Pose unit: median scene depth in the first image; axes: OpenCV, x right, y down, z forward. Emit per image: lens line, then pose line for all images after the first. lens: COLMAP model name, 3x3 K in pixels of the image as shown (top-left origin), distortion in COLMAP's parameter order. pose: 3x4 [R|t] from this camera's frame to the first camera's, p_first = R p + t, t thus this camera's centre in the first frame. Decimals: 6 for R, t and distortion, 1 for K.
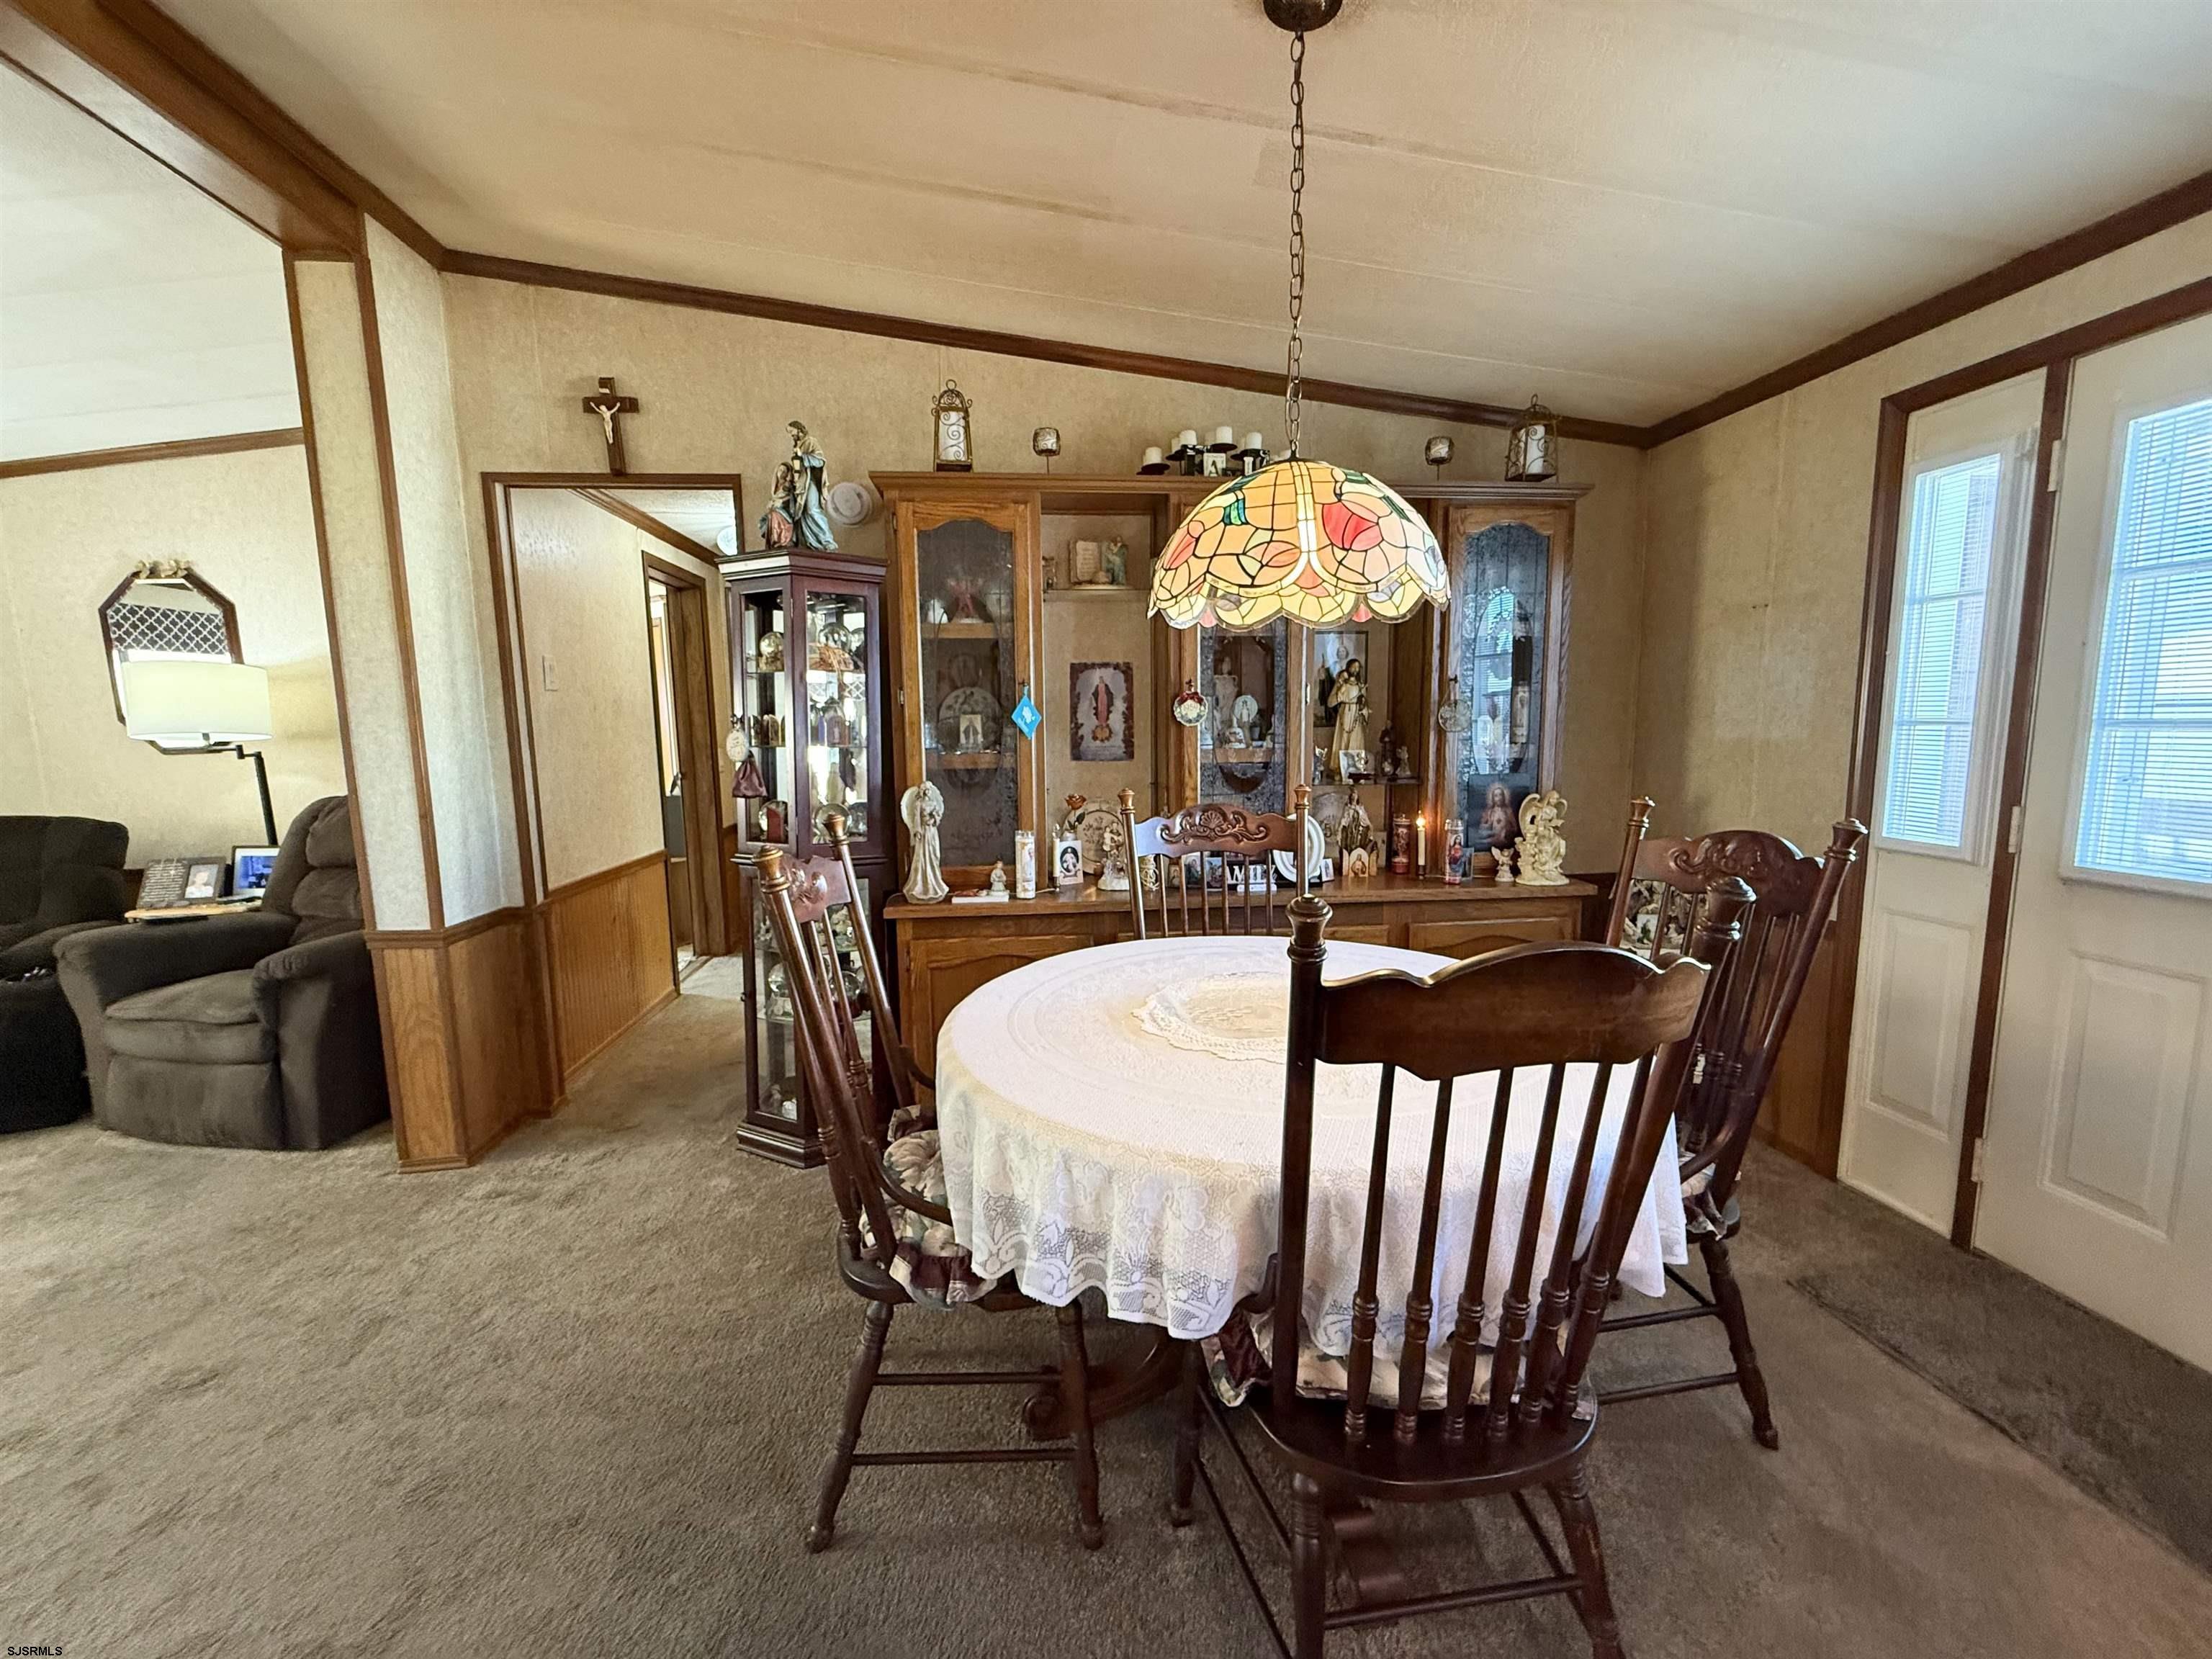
lens RADIAL K [[882.4, 0, 1099.7], [0, 882.4, 830.1], [0, 0, 1]] dist [0.001252, -0.000153]
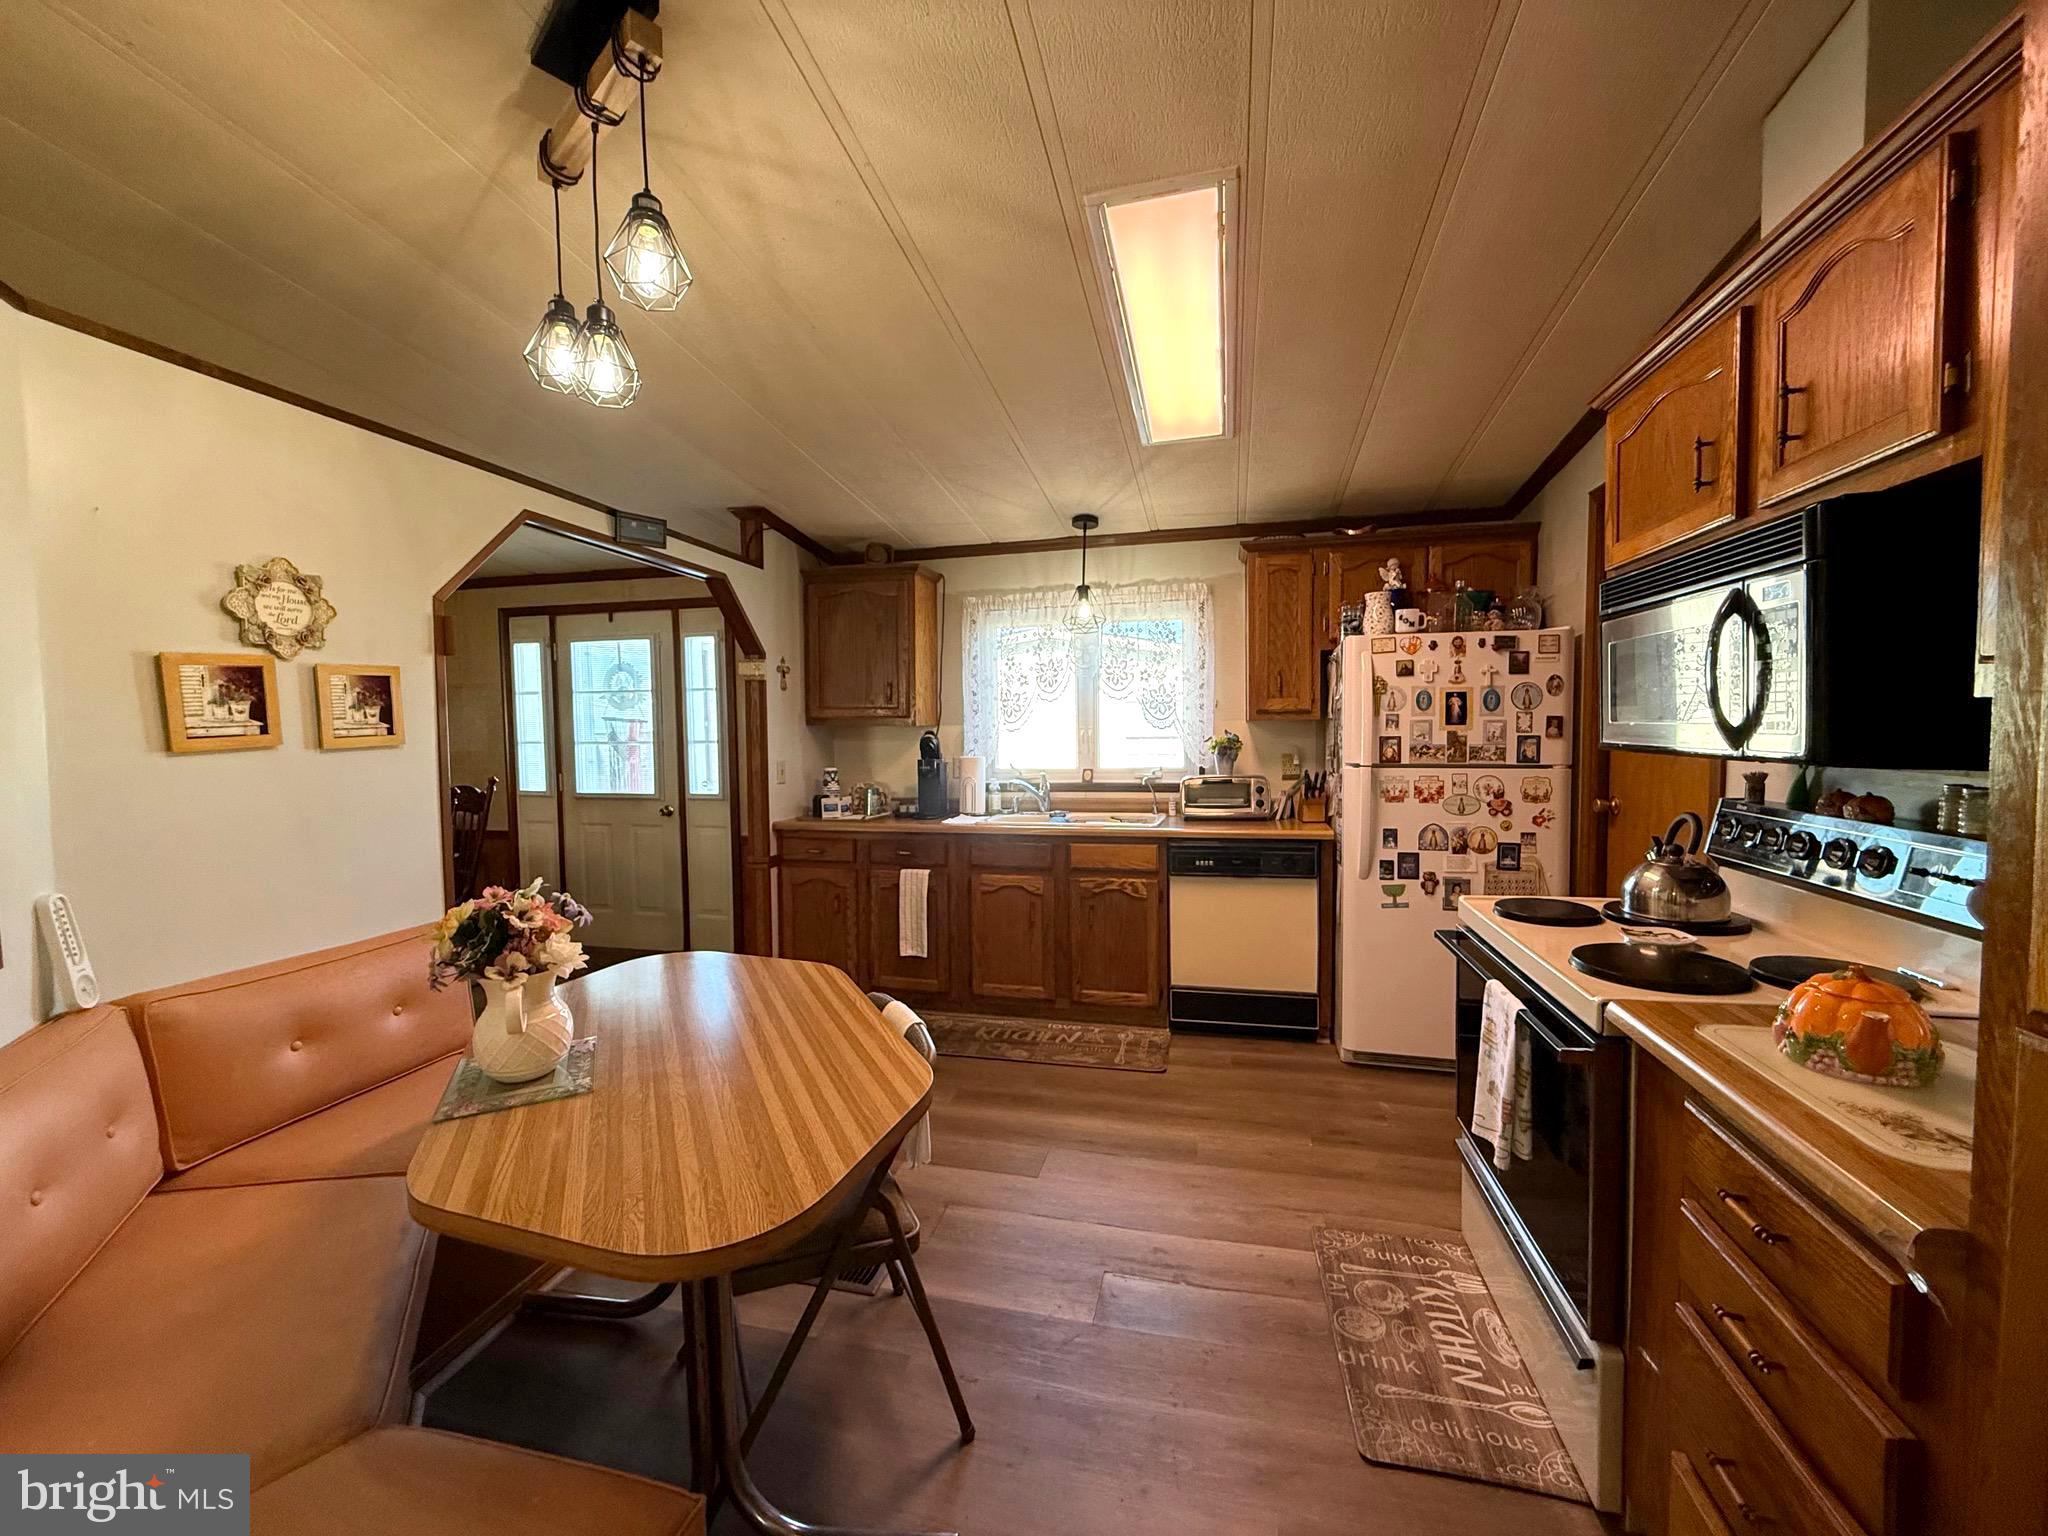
lens RADIAL K [[817.0, 0, 1023.6], [0, 817.0, 763.5], [0, 0, 1]] dist [0.001252, -0.000153]
pose [[0.338861, -0.037502, 0.940089, -0.608053], [0.119642, 0.992811, -0.003521, 0.088449], [-0.933198, 0.113667, 0.340912, -0.863373]]
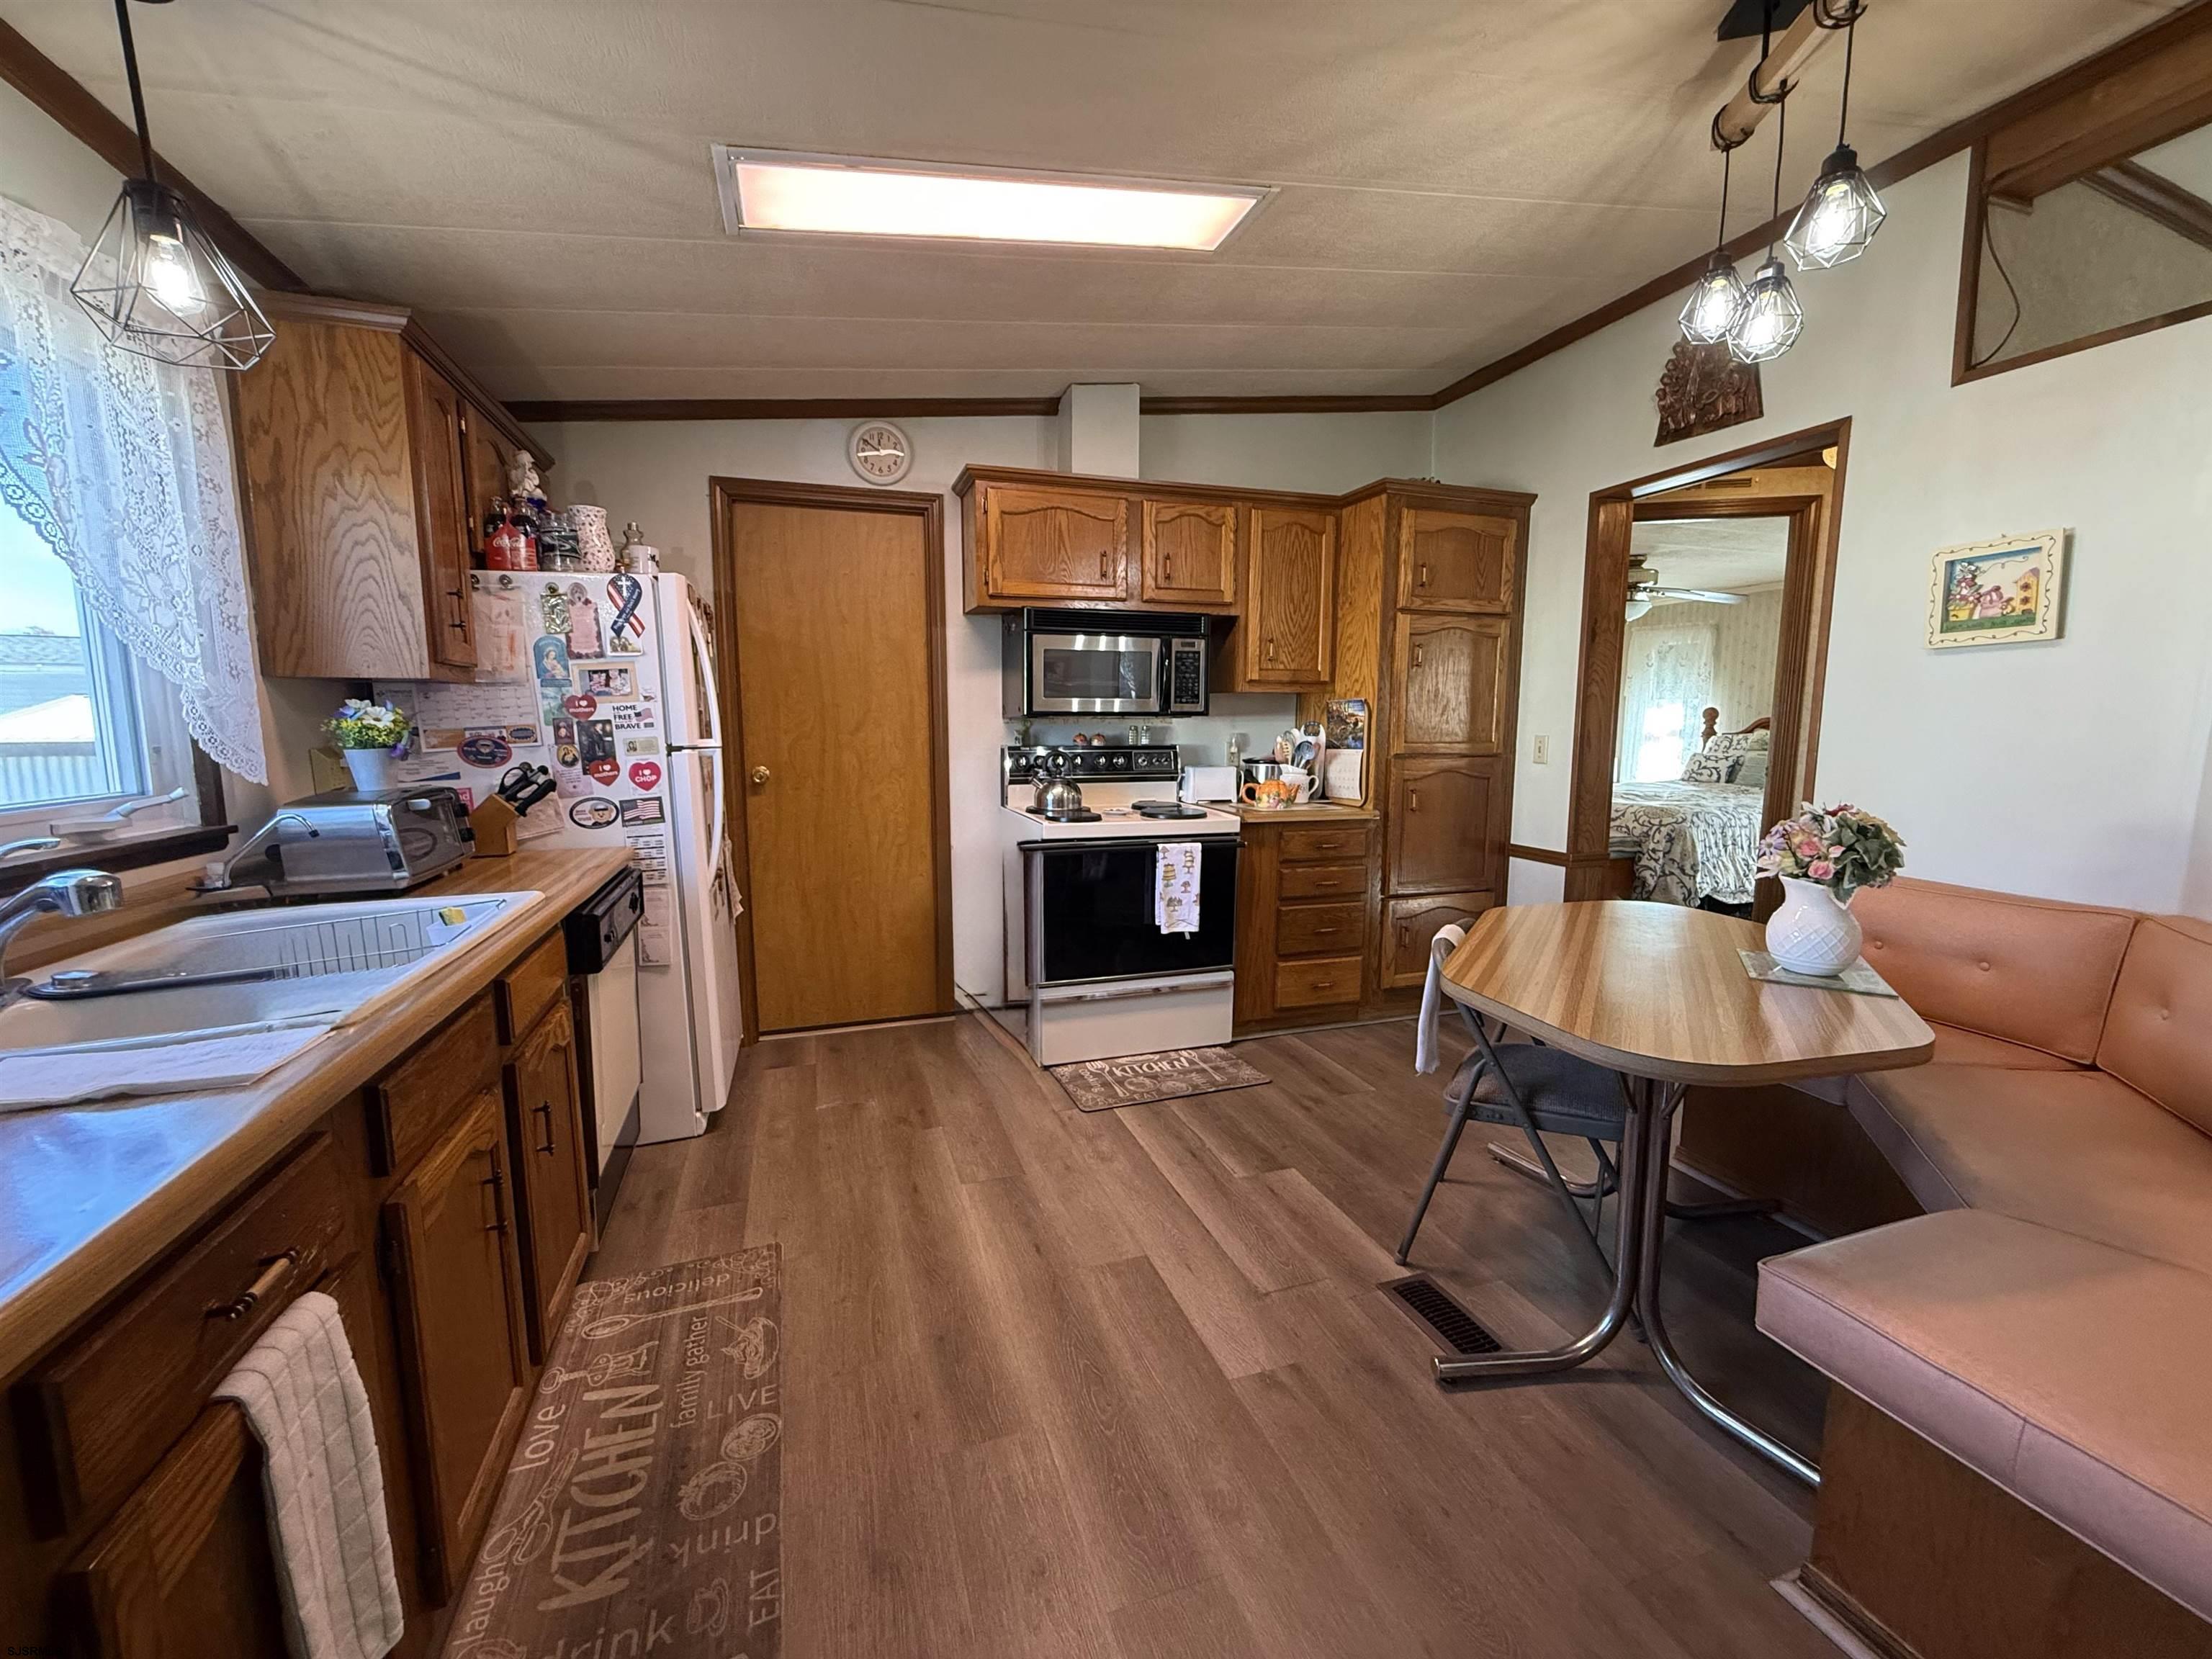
lens RADIAL K [[882.4, 0, 1102.4], [0, 882.4, 828.8], [0, 0, 1]] dist [0.001252, -0.000153]
pose [[-0.975542, 0.040999, -0.215954, 0.416936], [-0.011753, 0.971317, 0.237498, -0.004132], [0.219497, 0.234228, -0.947079, 0.117404]]
